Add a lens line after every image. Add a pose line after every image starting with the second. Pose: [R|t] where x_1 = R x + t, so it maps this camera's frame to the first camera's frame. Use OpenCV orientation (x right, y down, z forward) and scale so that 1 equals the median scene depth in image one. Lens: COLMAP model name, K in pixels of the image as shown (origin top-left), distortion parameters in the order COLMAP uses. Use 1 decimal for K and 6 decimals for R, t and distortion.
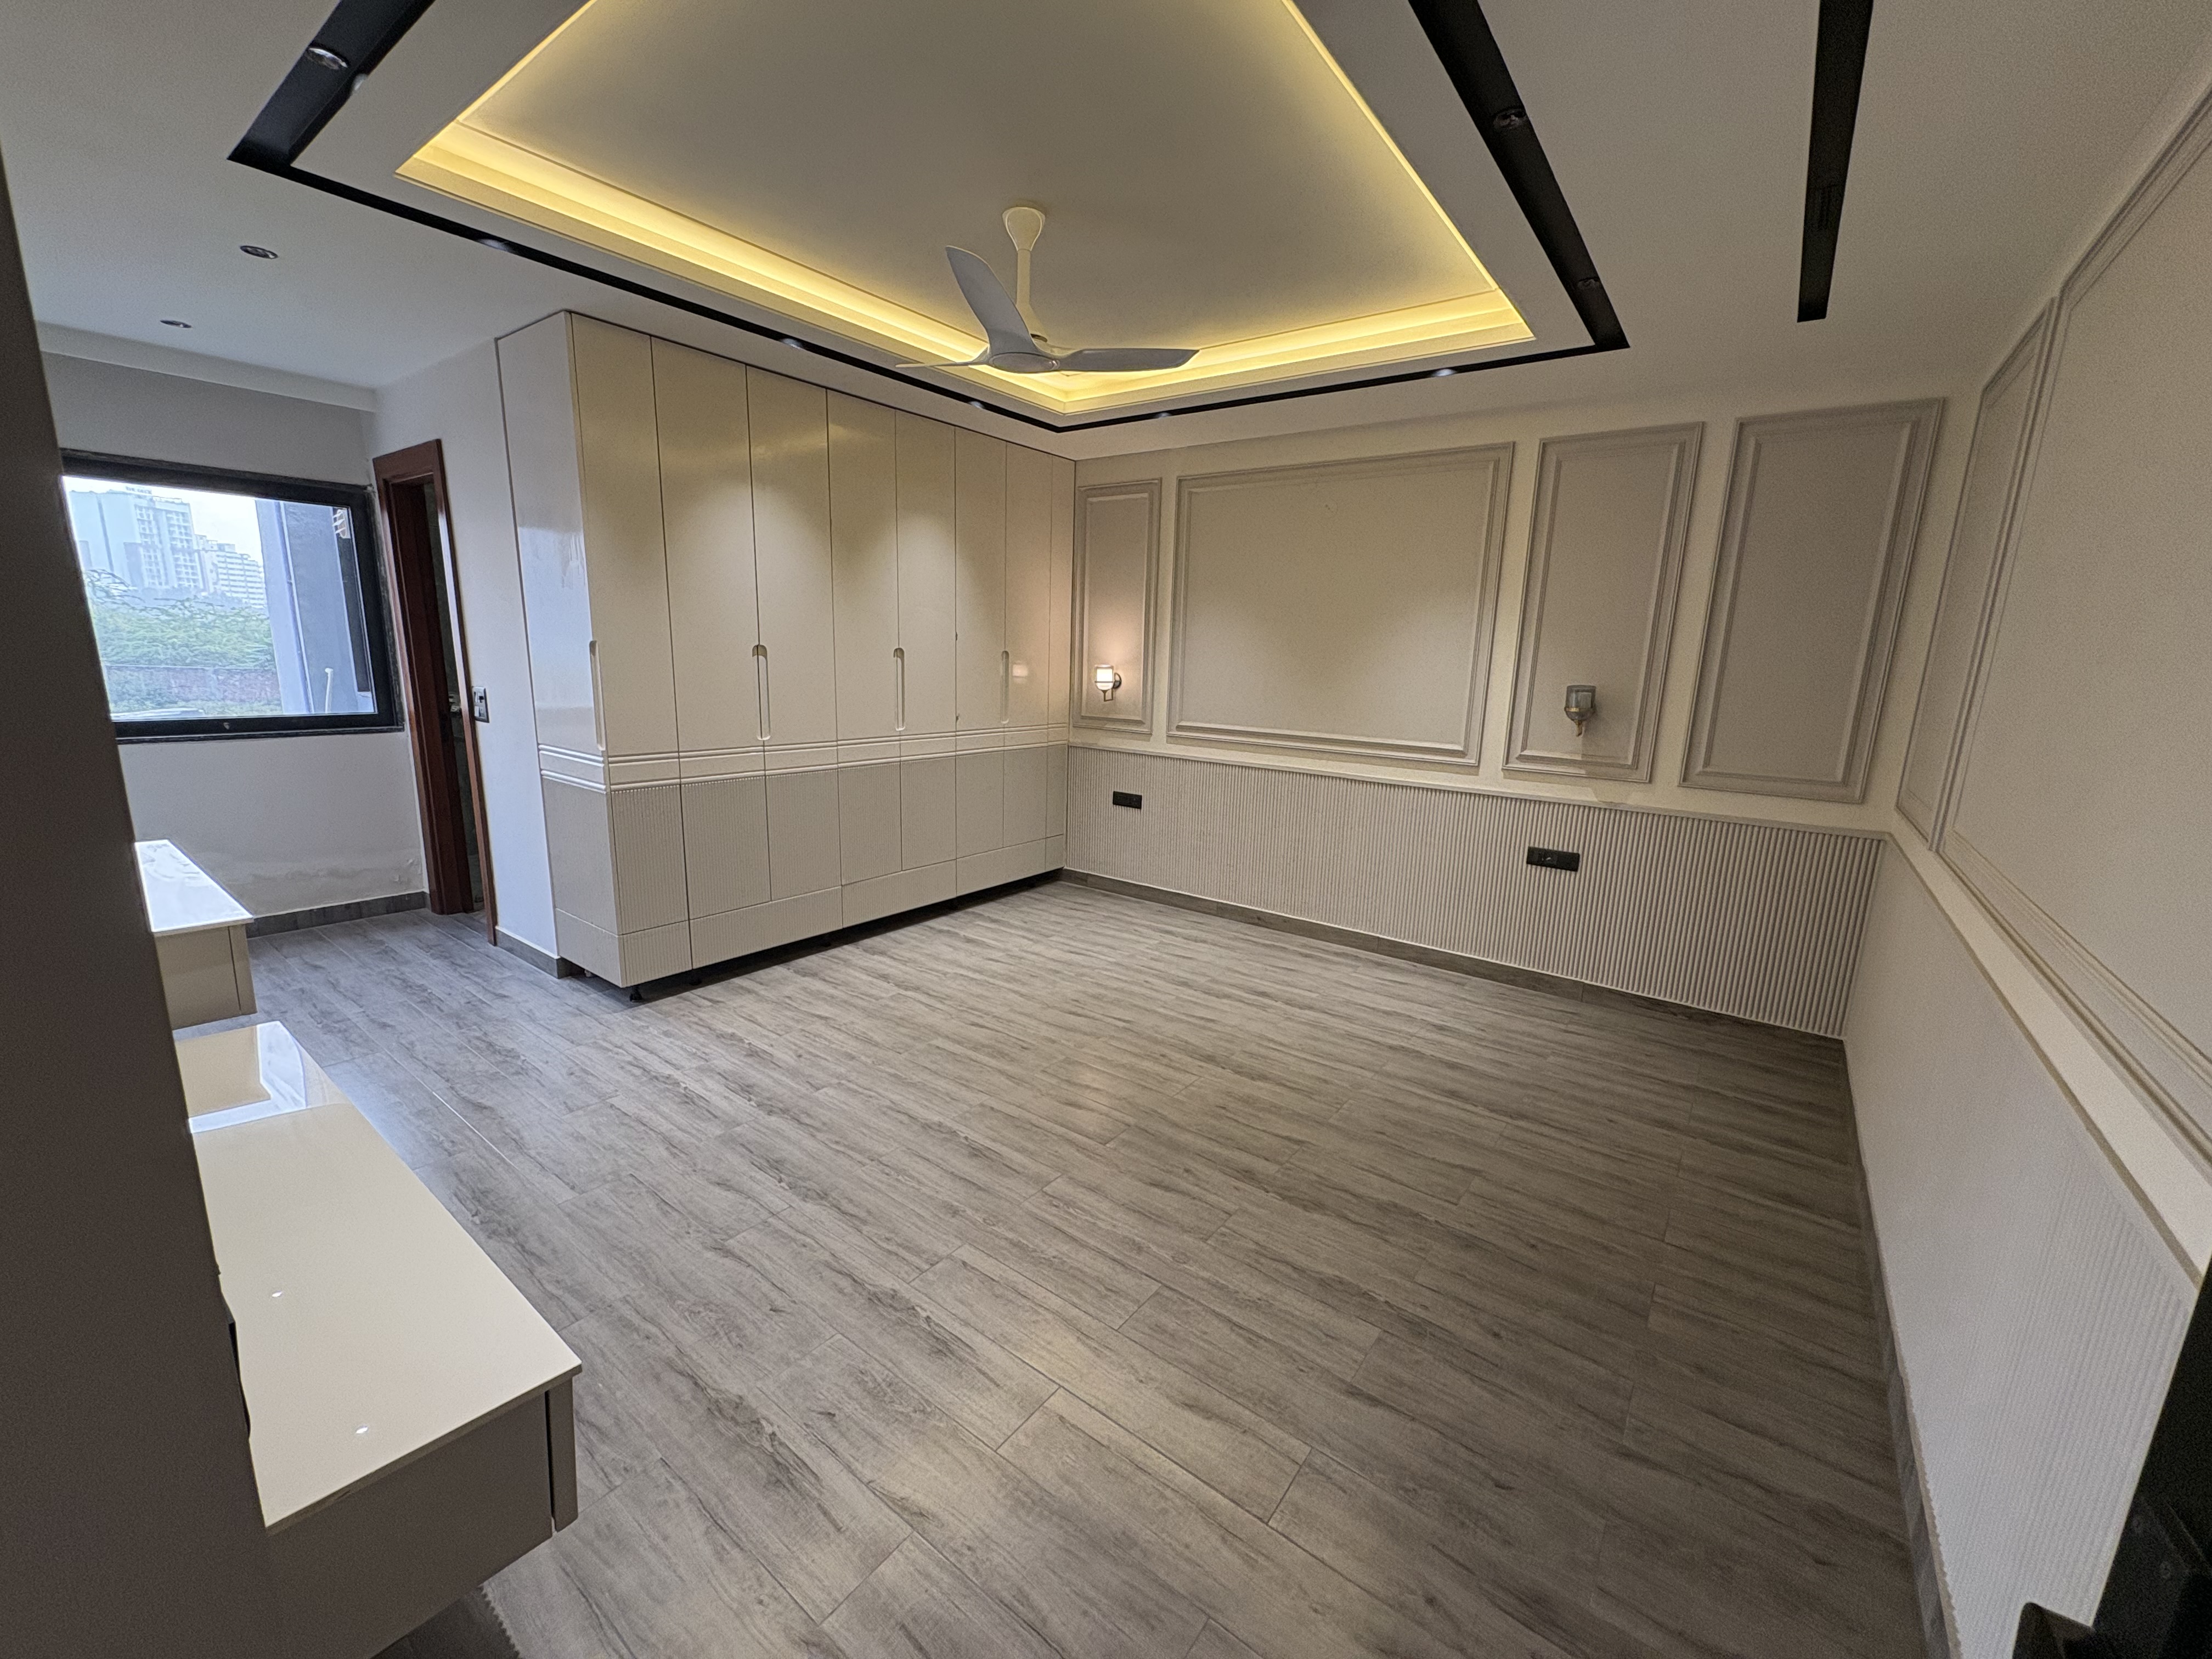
lens RADIAL K [[876.0, 0, 1113.0], [0, 876.0, 827.2], [0, 0, 1]] dist [0.016018, 0.000021]
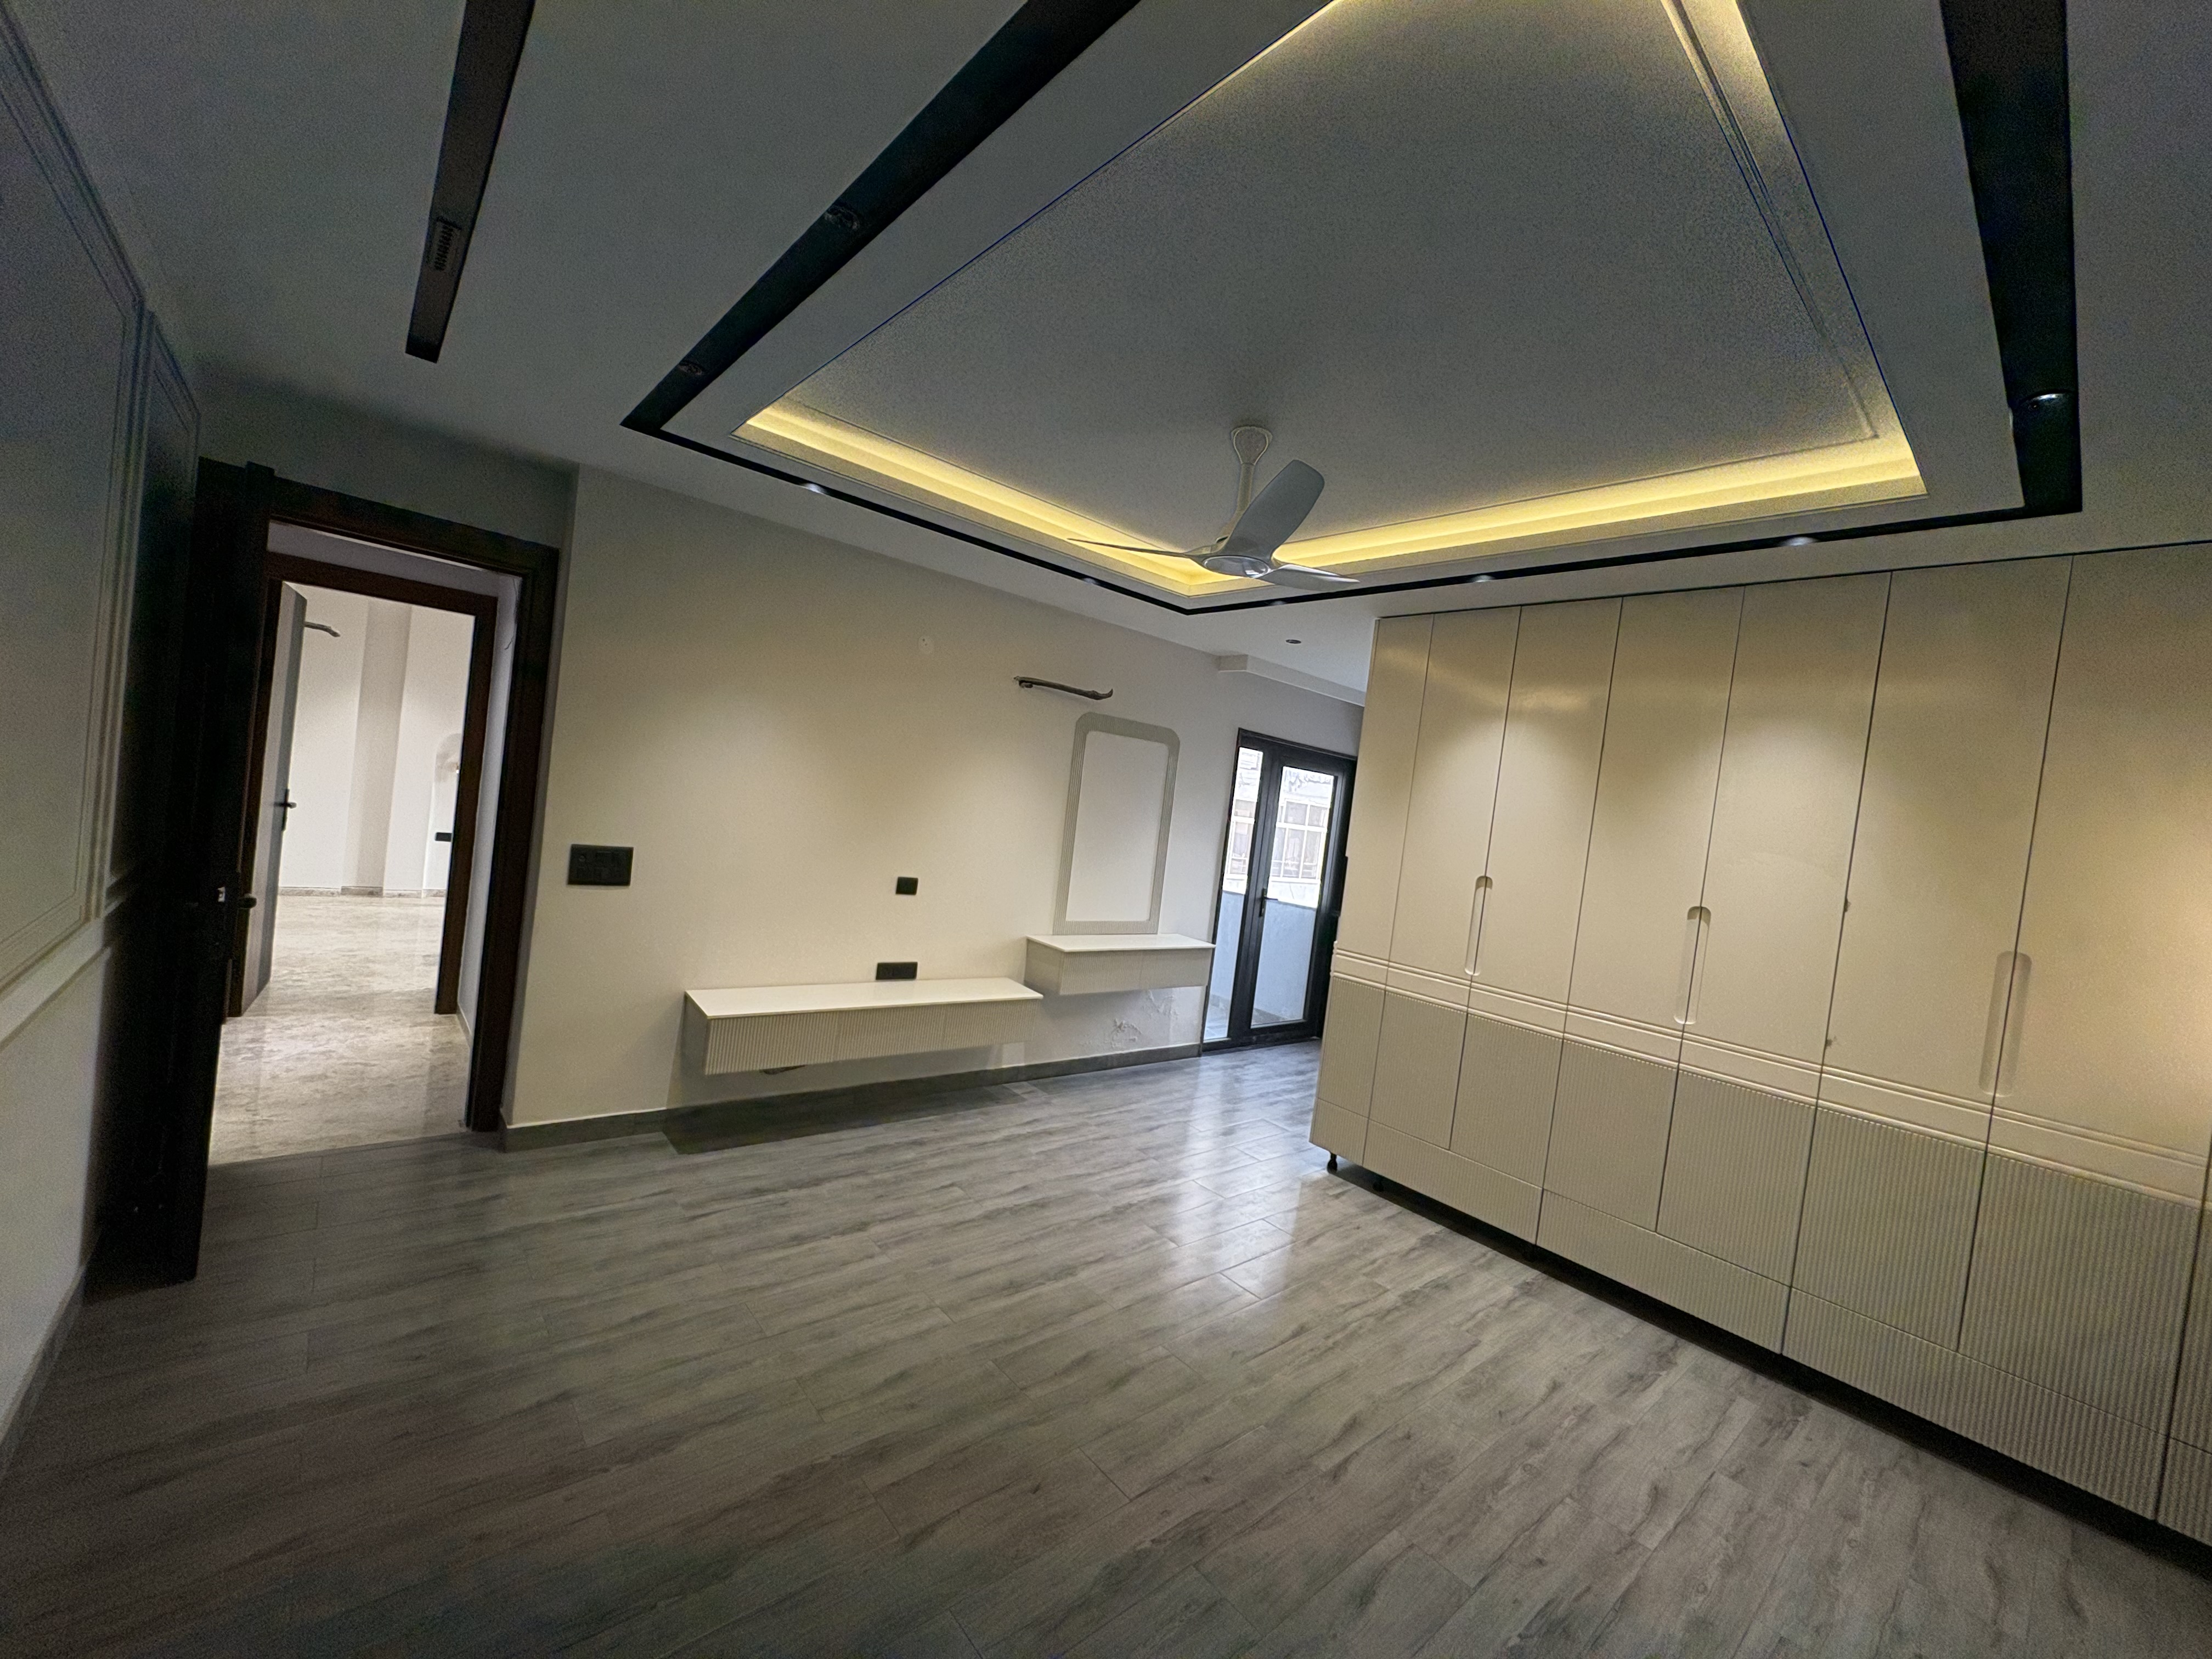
lens RADIAL K [[876.0, 0, 1113.0], [0, 876.0, 827.2], [0, 0, 1]] dist [0.016018, 0.000021]
pose [[-0.199491, -0.035310, -0.979263, 0.609269], [-0.317297, 0.947837, 0.030461, -0.156501], [0.927106, 0.316794, -0.200289, 0.784838]]
